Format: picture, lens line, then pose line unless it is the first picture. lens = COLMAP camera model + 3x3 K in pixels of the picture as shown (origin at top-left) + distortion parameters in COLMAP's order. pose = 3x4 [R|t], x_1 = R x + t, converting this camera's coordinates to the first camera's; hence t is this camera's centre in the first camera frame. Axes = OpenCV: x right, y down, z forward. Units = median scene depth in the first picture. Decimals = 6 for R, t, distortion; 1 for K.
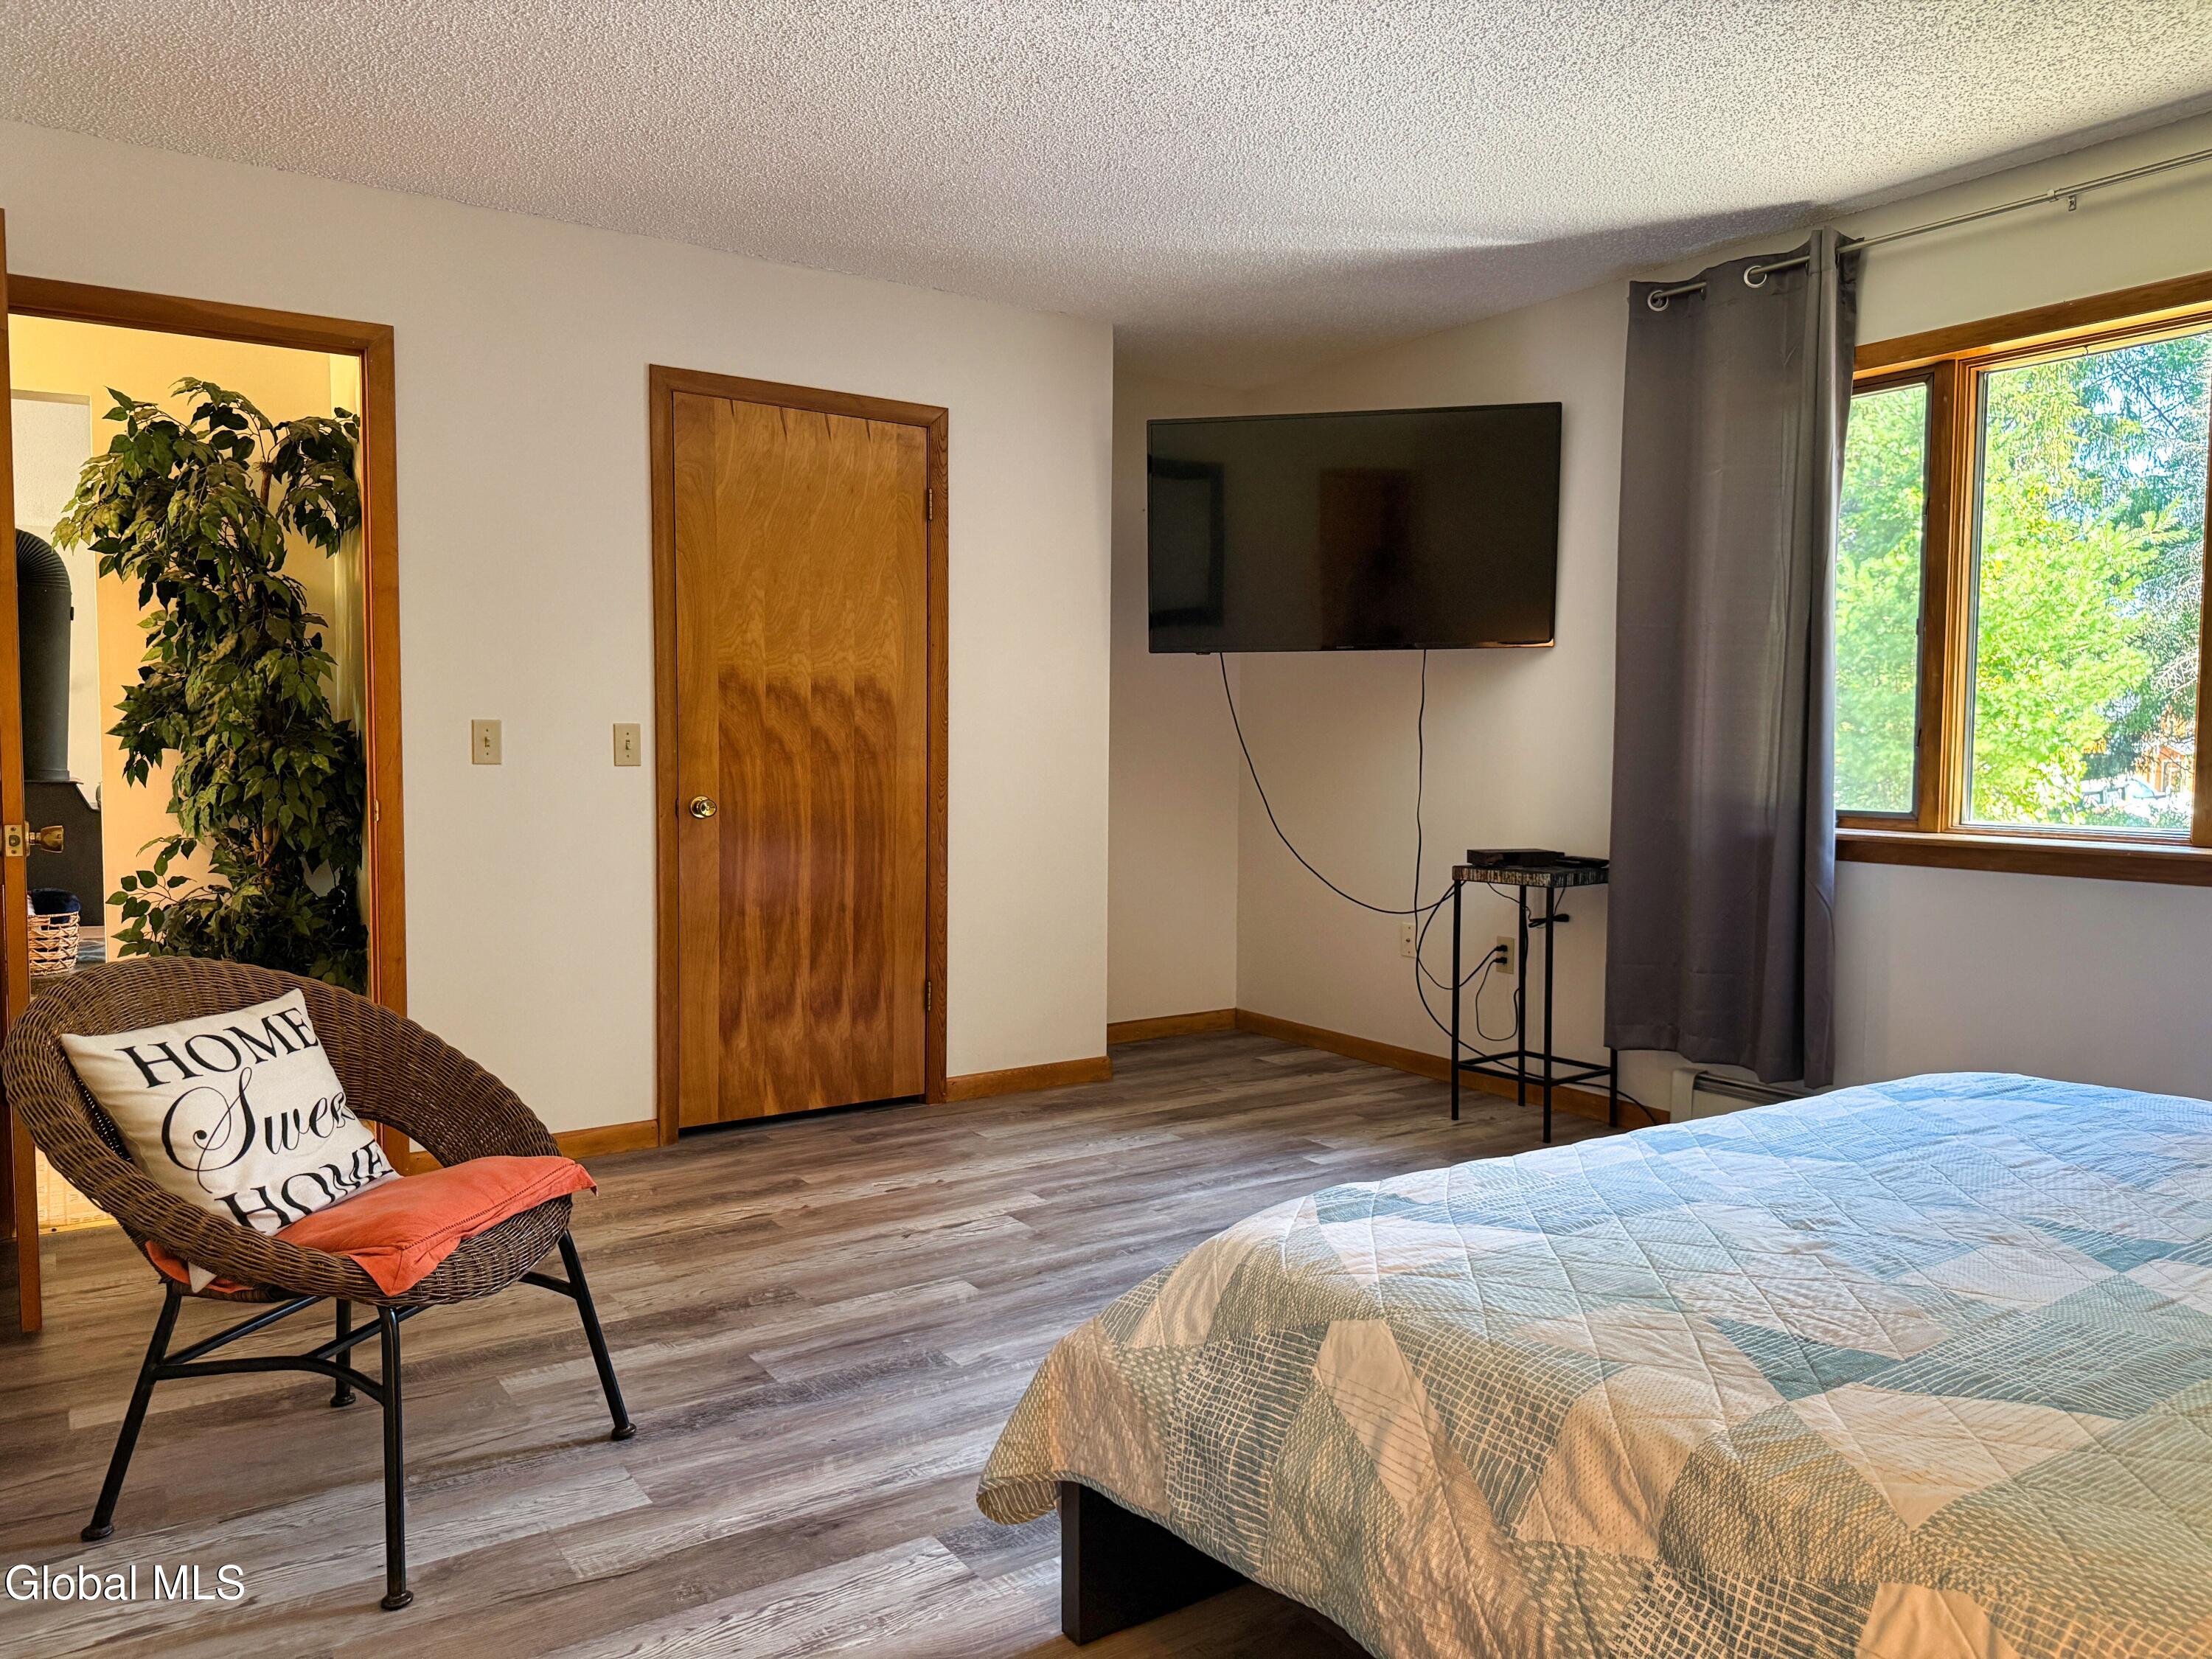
lens RADIAL K [[1566.5, 0, 1112.6], [0, 1566.5, 823.1], [0, 0, 1]] dist [0.004241, -0.001463]
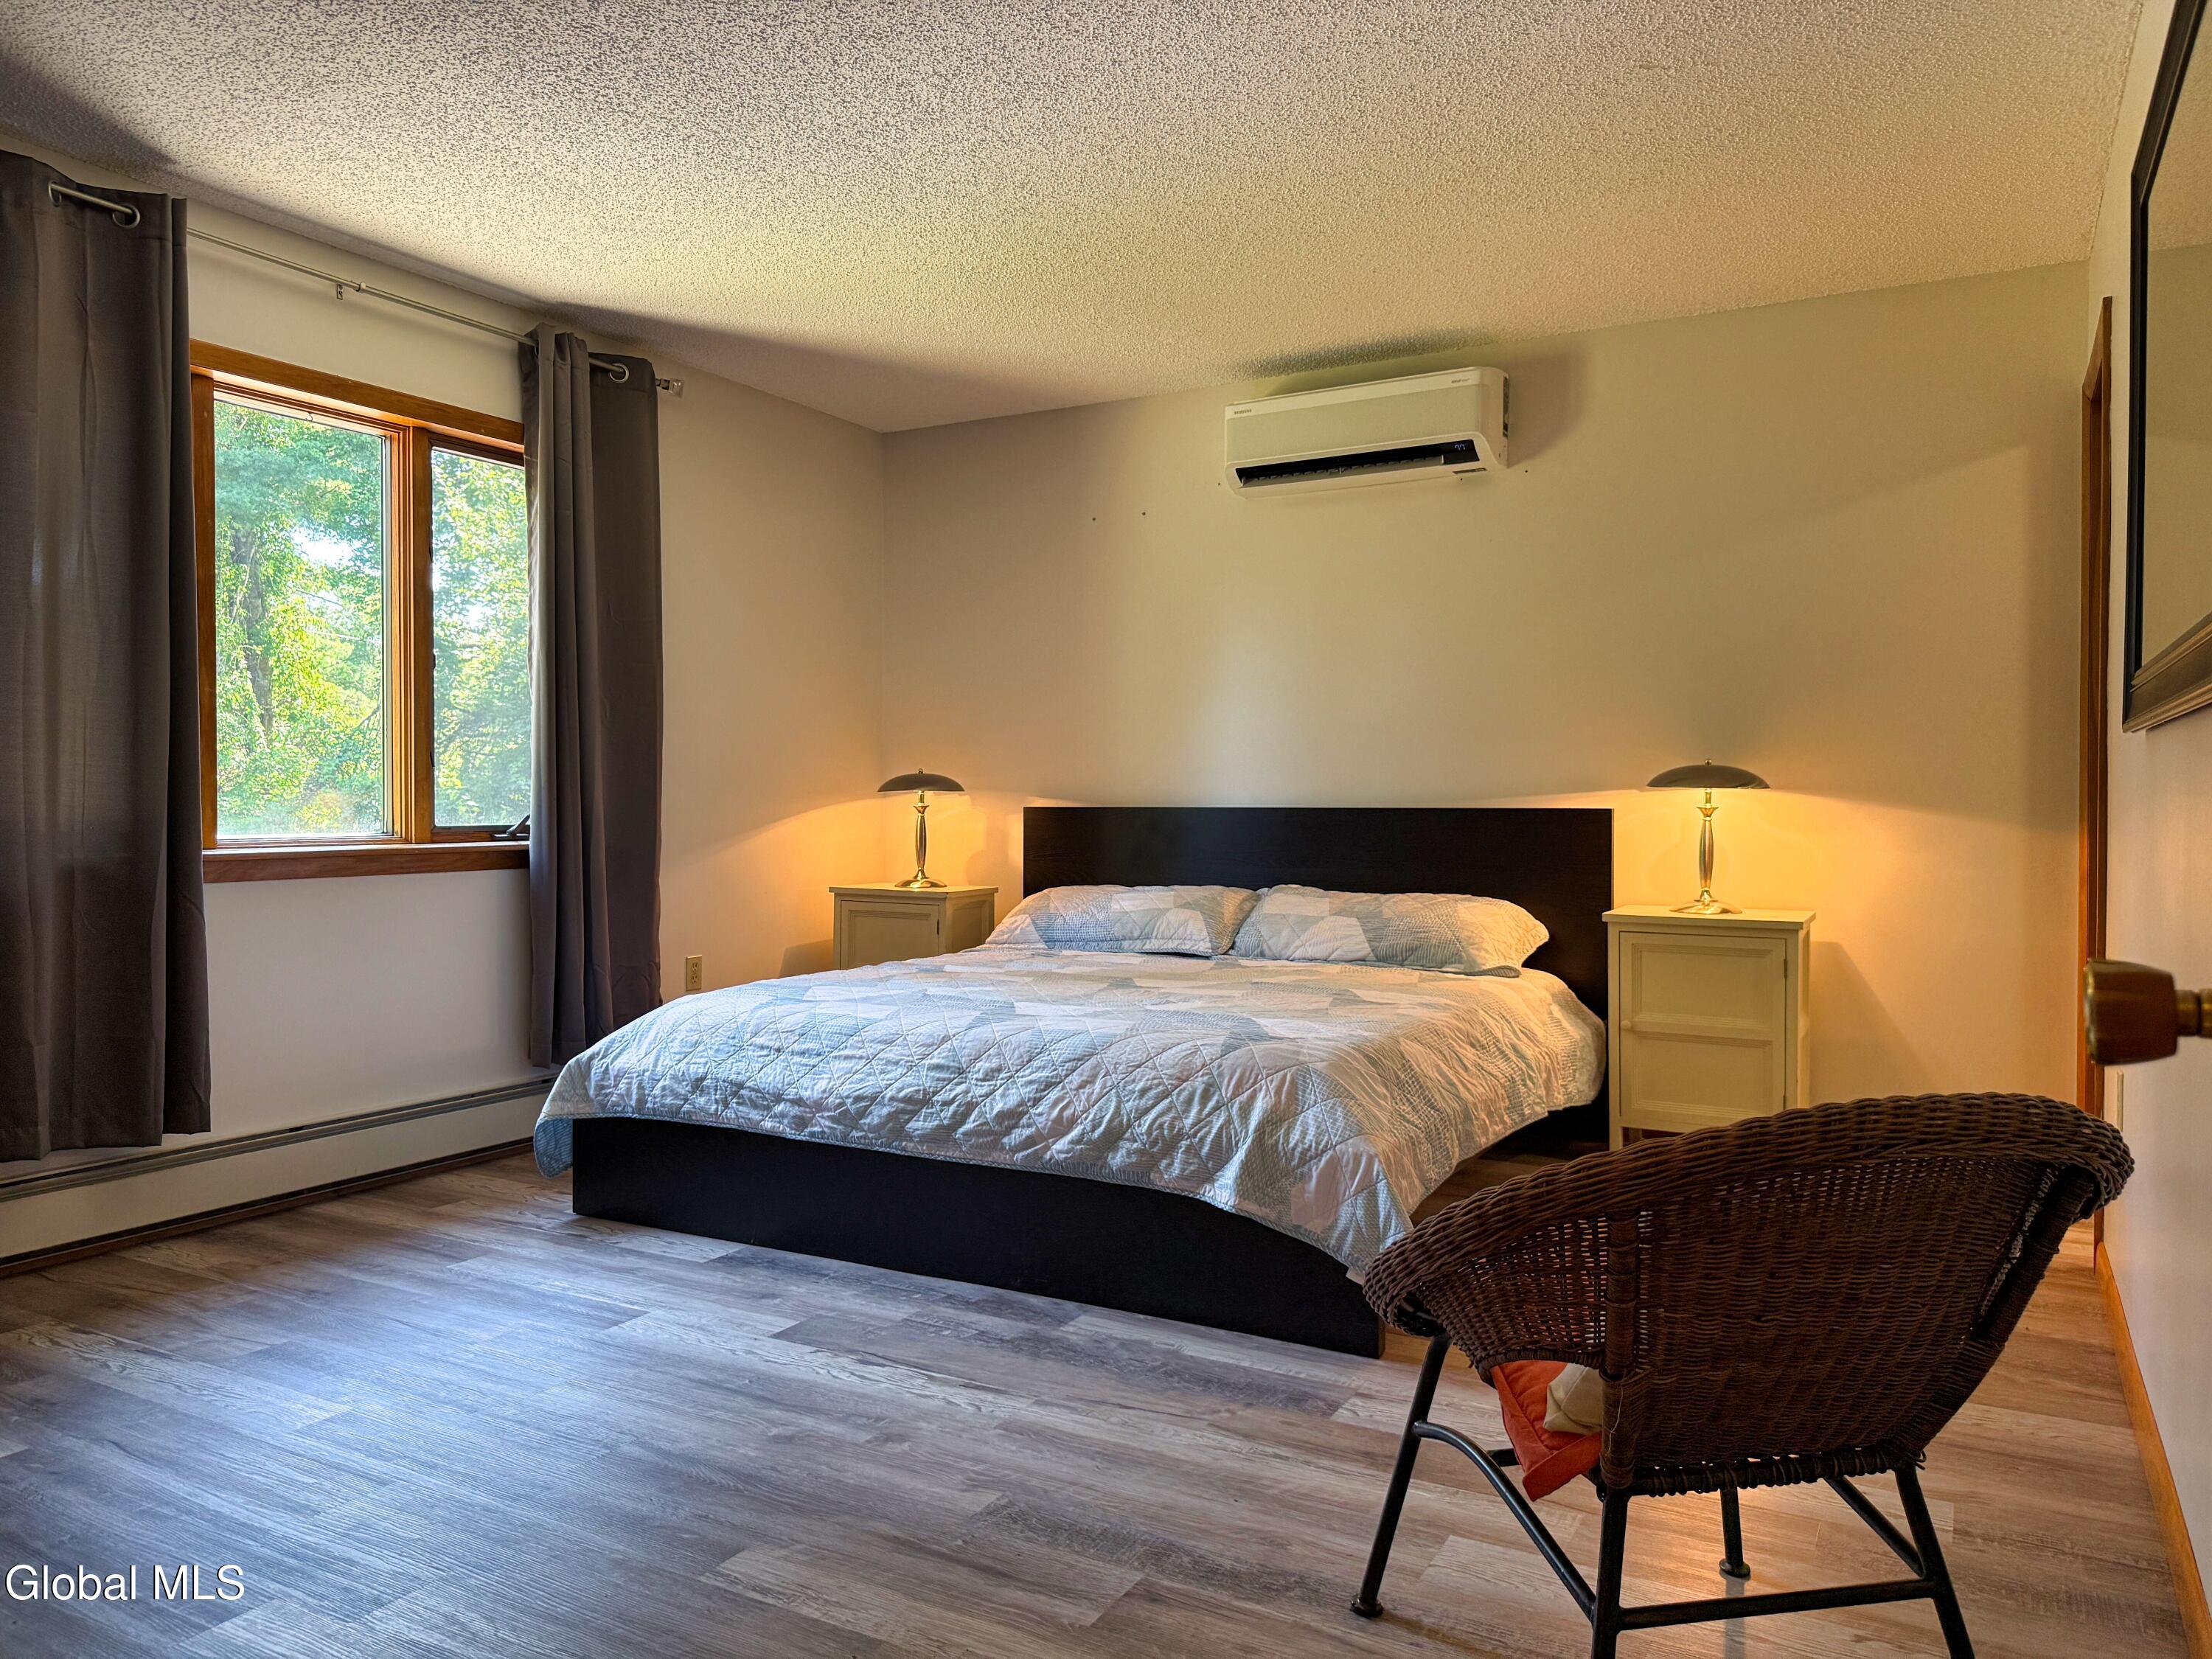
lens RADIAL K [[1566.5, 0, 1104.3], [0, 1566.5, 826.2], [0, 0, 1]] dist [0.004241, -0.001463]
pose [[-0.442072, -0.031033, 0.896443, -0.854851], [0.040459, 0.997694, 0.054490, -0.054665], [-0.896067, 0.060358, -0.439797, 1.285686]]
